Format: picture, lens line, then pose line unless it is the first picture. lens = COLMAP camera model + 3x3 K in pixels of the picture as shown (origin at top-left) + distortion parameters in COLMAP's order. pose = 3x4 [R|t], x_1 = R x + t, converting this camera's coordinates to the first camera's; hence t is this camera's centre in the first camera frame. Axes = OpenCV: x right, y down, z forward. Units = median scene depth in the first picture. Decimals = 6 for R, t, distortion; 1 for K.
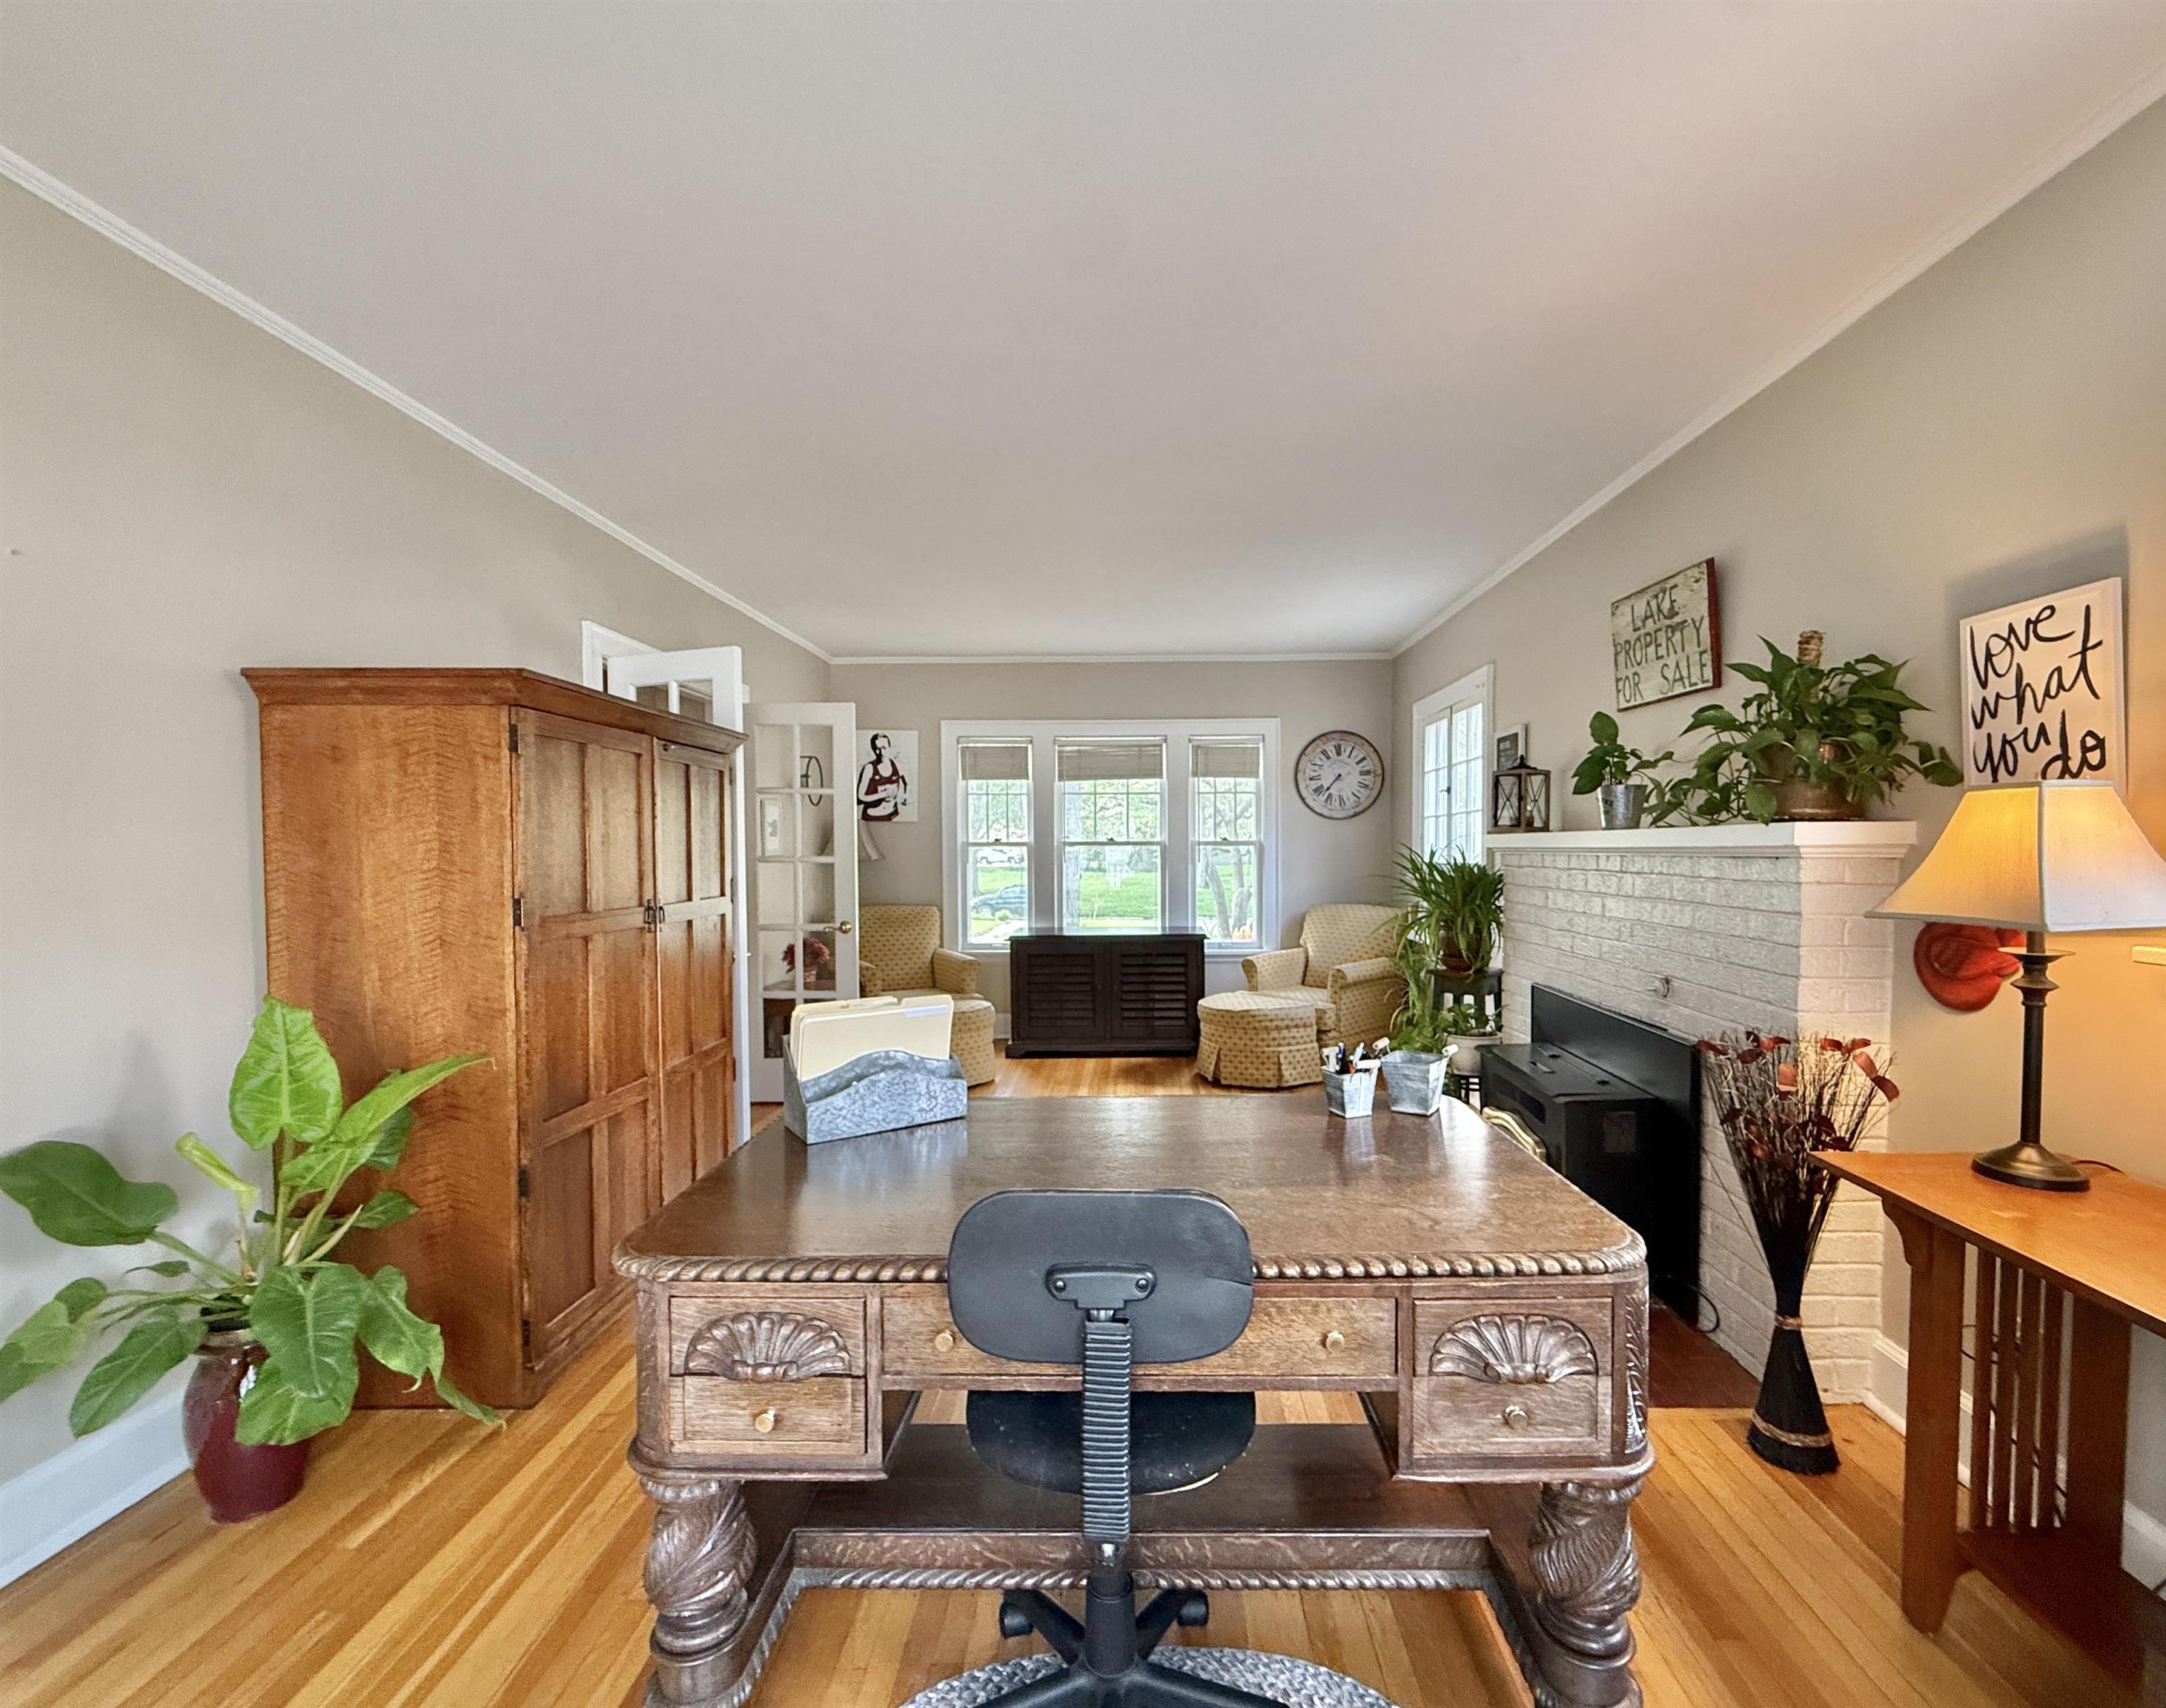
lens RADIAL K [[1019.4, 0, 1083.0], [0, 1019.4, 854.0], [0, 0, 1]] dist [0.000110, -0.000006]
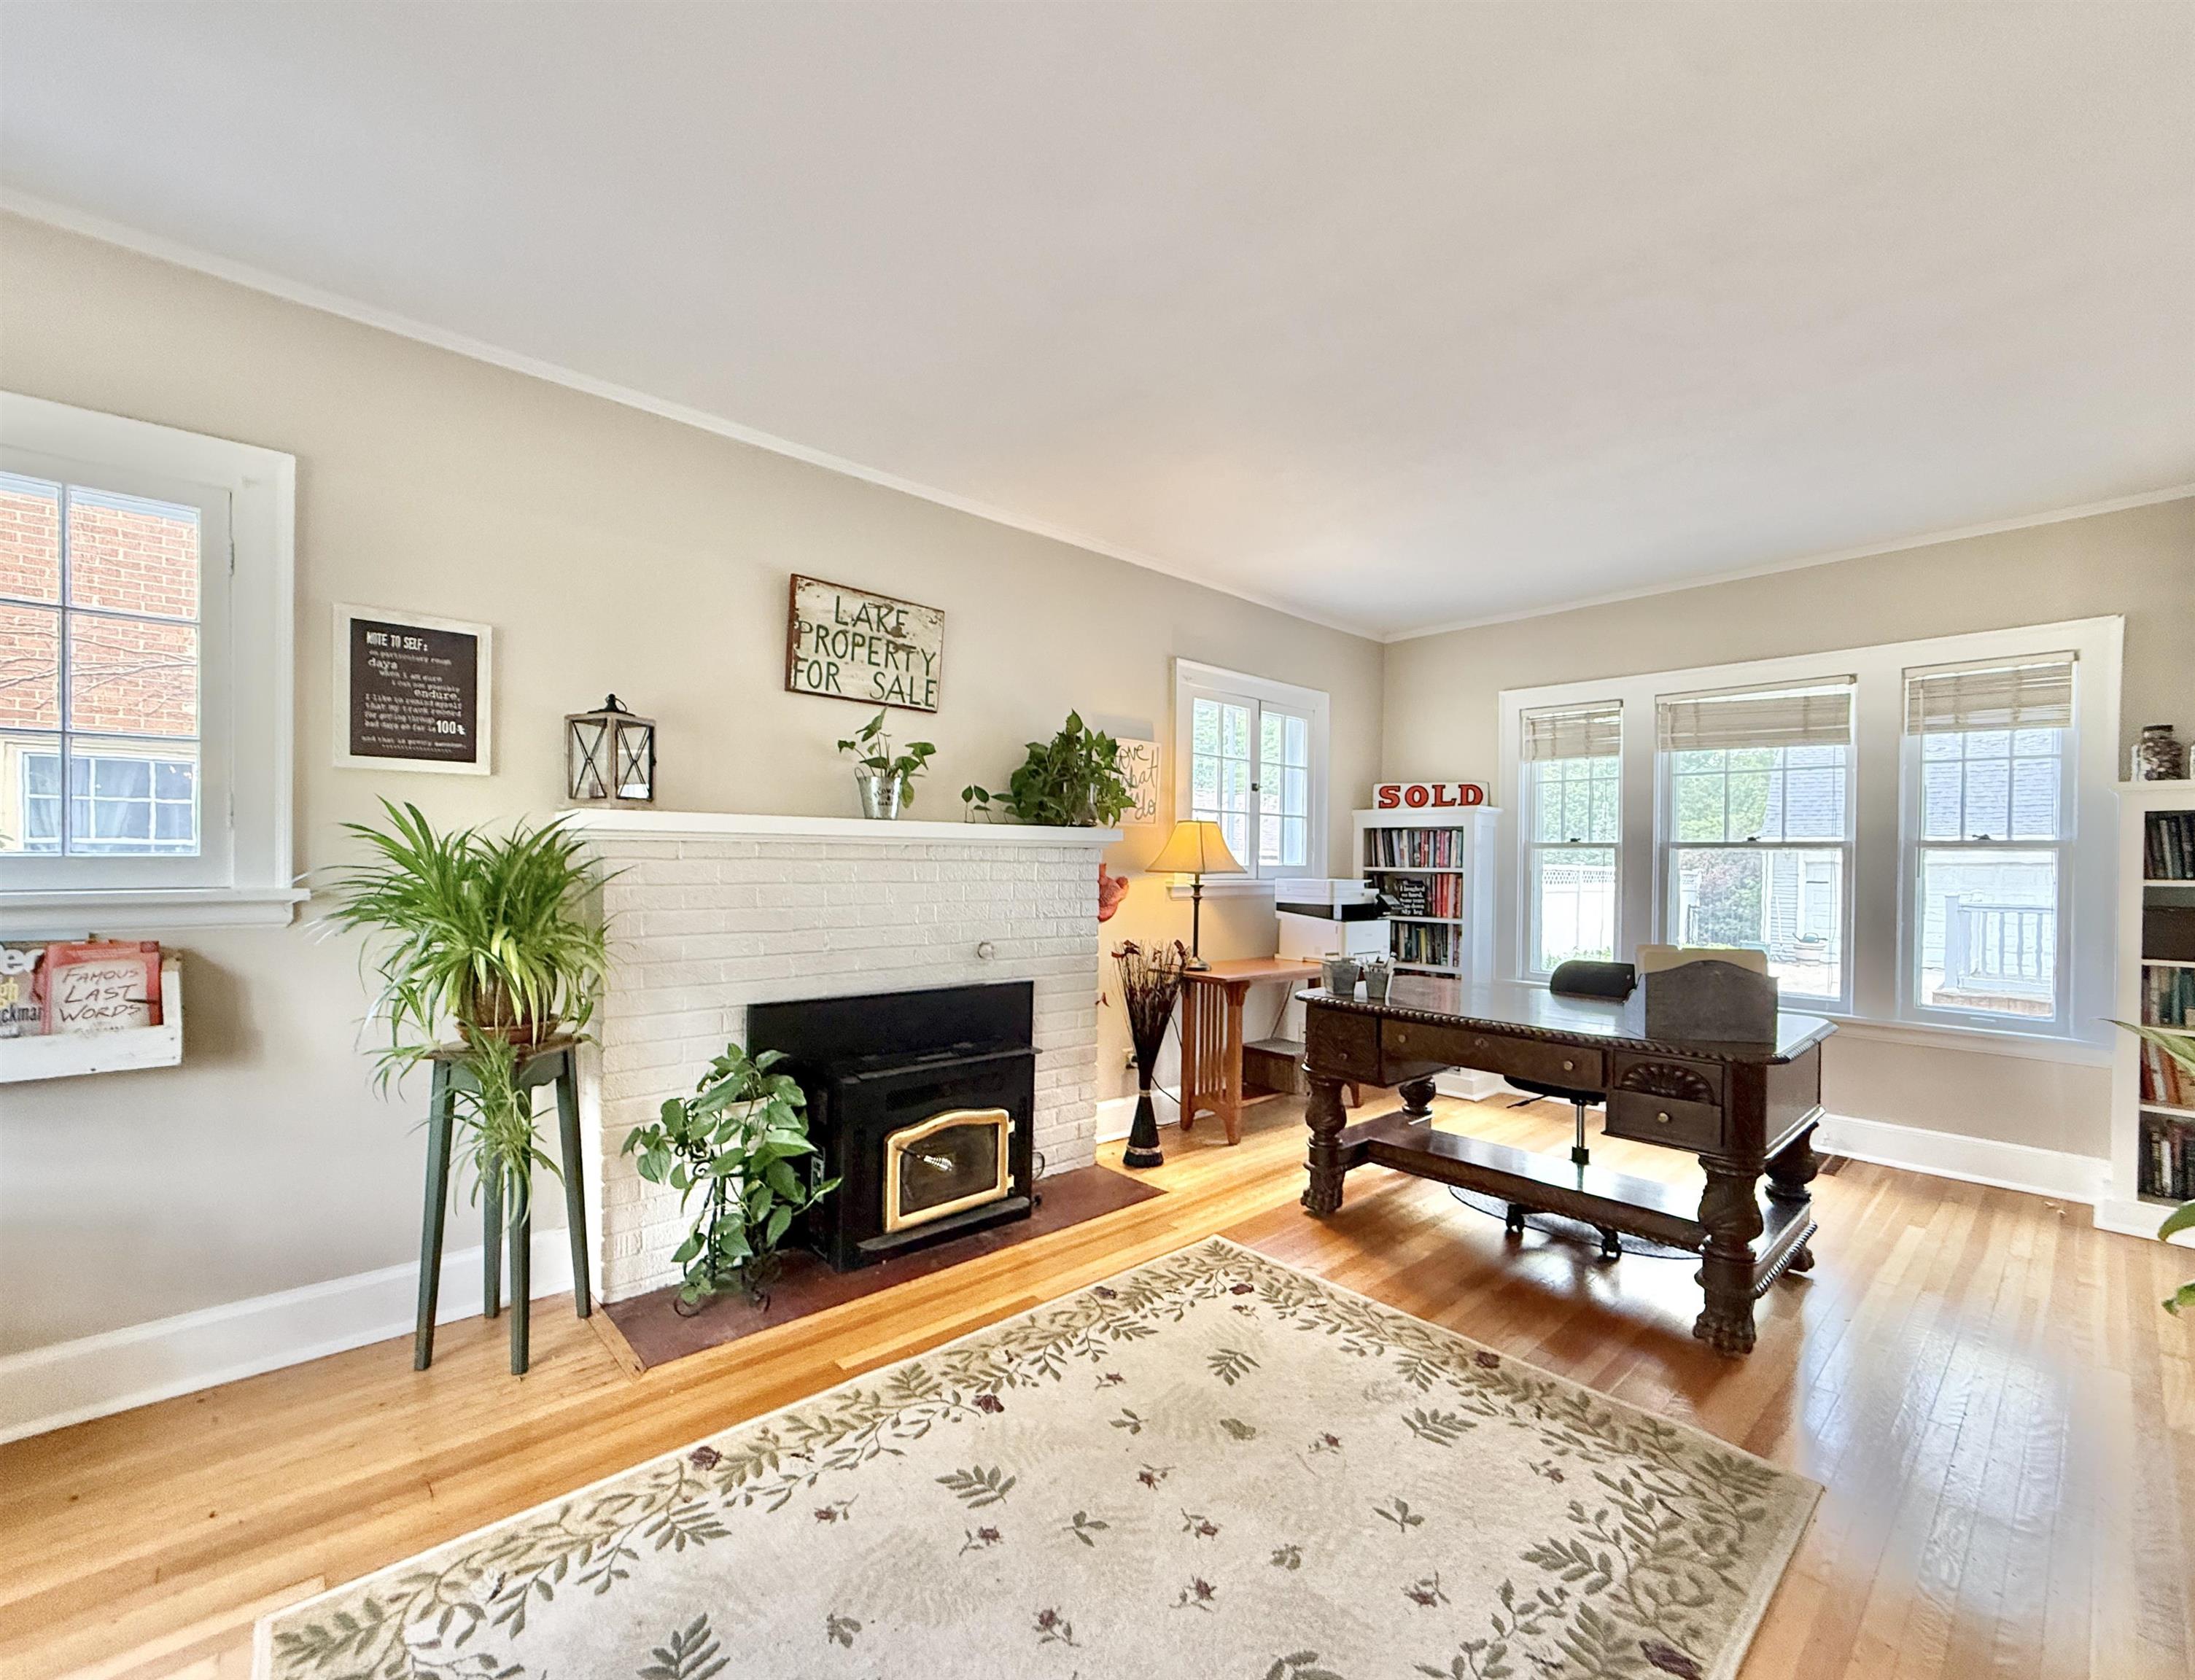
lens RADIAL K [[933.7, 0, 1102.4], [0, 933.7, 844.0], [0, 0, 1]] dist [-0.000029, -0.000177]
pose [[-0.722225, 0.010147, 0.691584, -0.310122], [-0.002836, 0.999841, -0.017632, 0.017461], [-0.691652, -0.014696, -0.722081, 1.616601]]
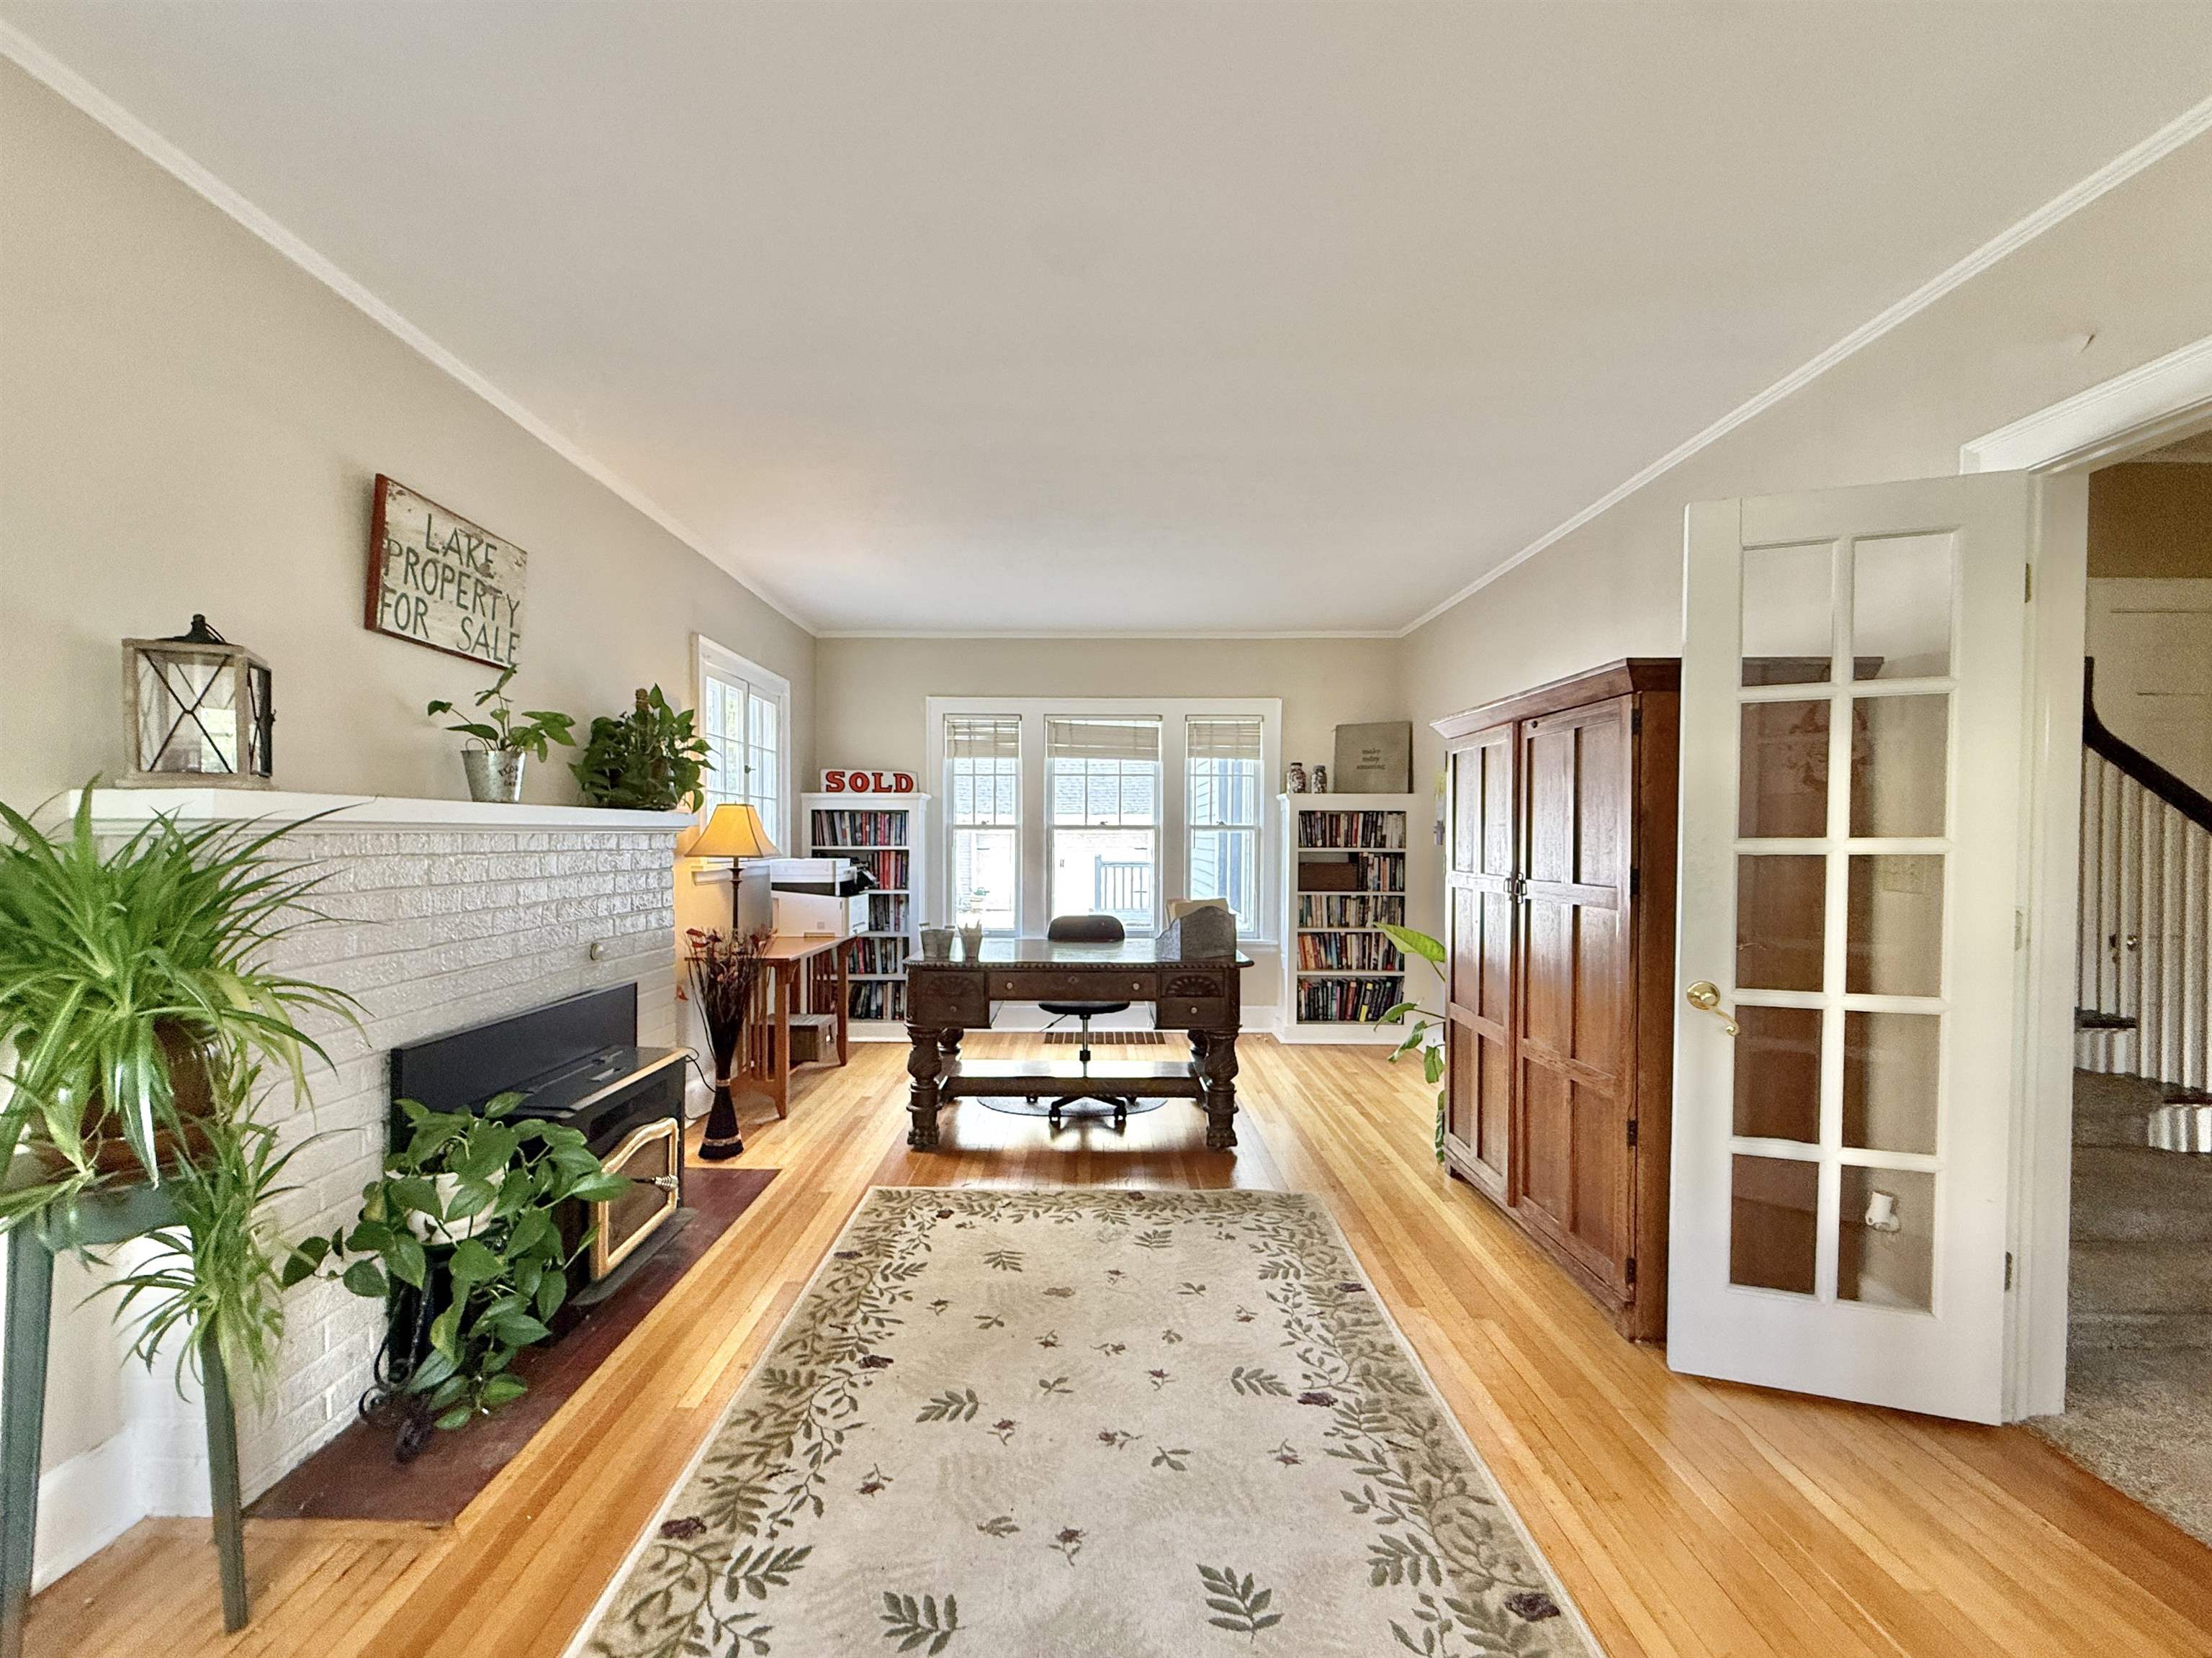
lens RADIAL K [[915.5, 0, 1106.0], [0, 915.5, 829.0], [0, 0, 1]] dist [0.000213, -0.000068]
pose [[-0.998259, 0.003012, -0.058904, 0.068543], [0.003199, 0.999990, -0.003068, 0.001342], [0.058894, -0.003251, -0.998259, 1.889264]]
